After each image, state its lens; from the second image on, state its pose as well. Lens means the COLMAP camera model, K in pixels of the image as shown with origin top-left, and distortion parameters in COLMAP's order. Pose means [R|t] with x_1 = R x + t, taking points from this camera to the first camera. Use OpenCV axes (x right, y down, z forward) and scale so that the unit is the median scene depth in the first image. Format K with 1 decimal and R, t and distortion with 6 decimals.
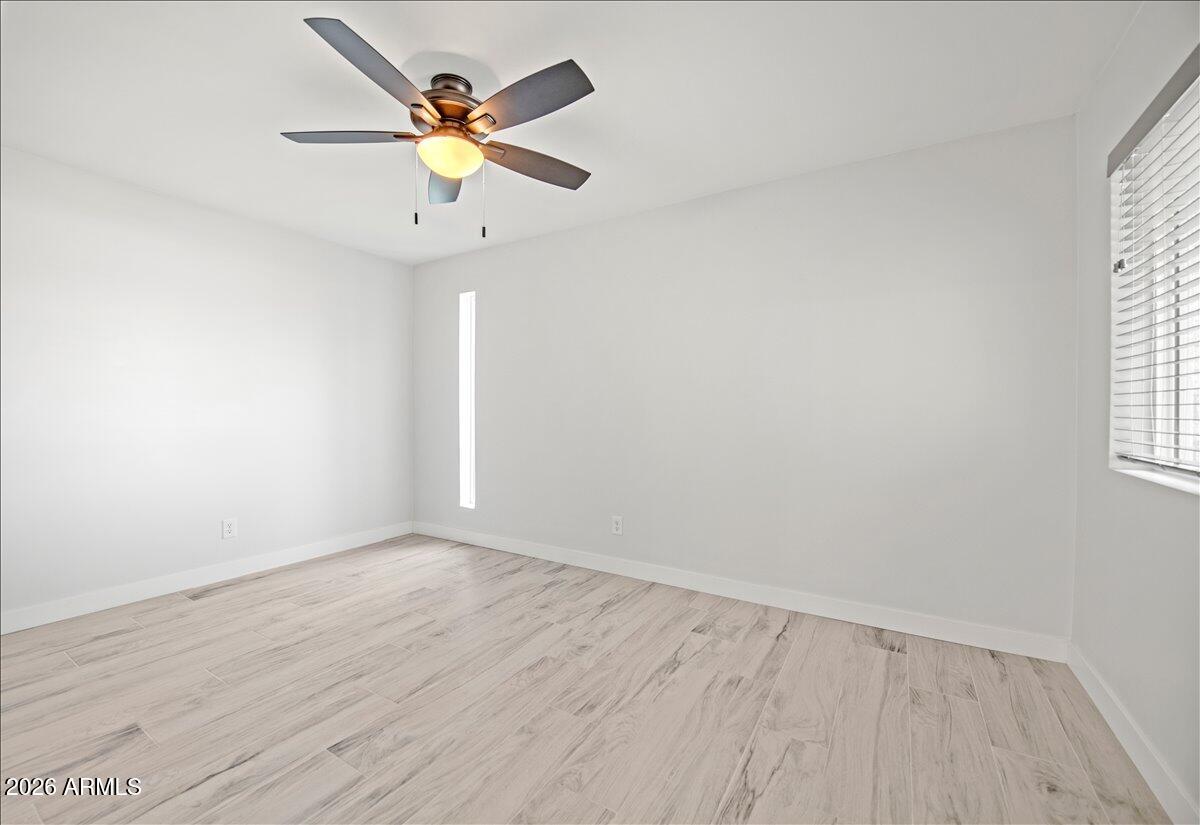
lens RADIAL K [[506.3, 0, 593.9], [0, 506.3, 410.5], [0, 0, 1]] dist [0.001905, 0.000054]
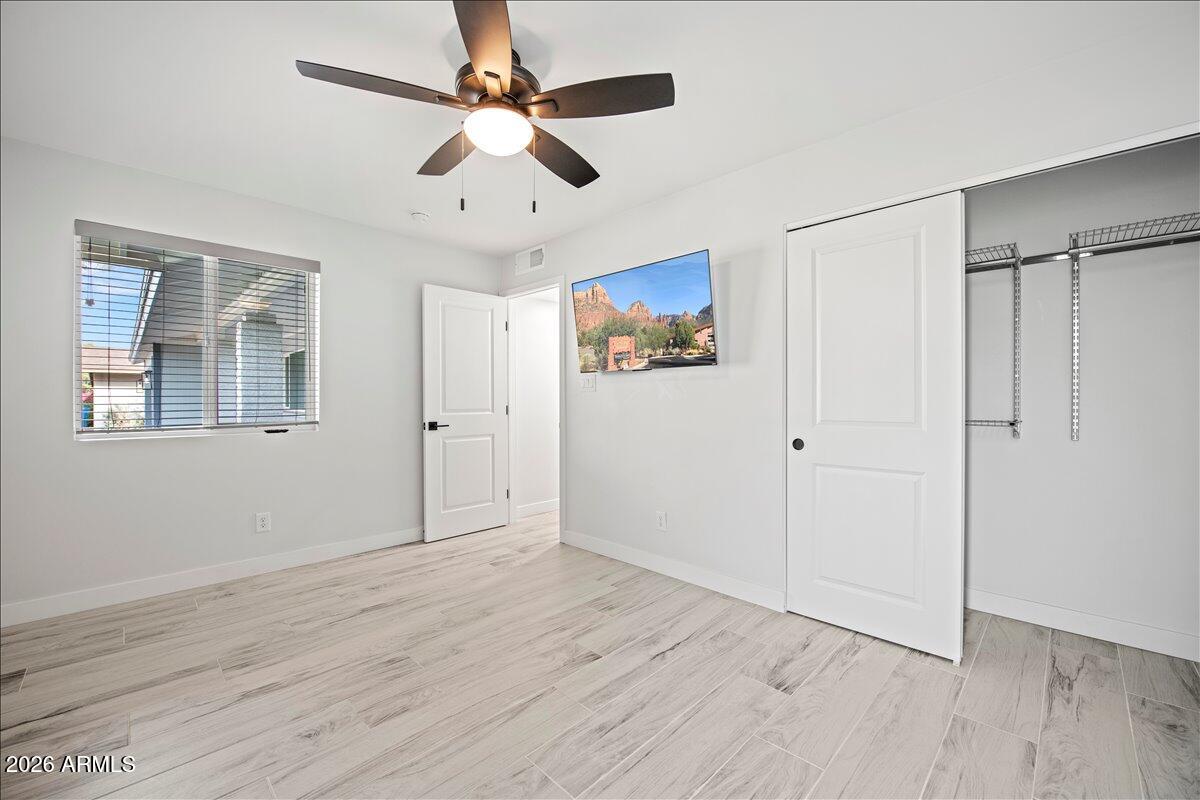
lens RADIAL K [[480.0, 0, 595.9], [0, 480.0, 399.4], [0, 0, 1]] dist [0.000006, 0.000038]
pose [[-0.971302, 0.003546, 0.237822, -0.700642], [0.004916, 0.999975, 0.005169, -0.001543], [-0.237798, 0.006190, -0.971295, 1.912173]]
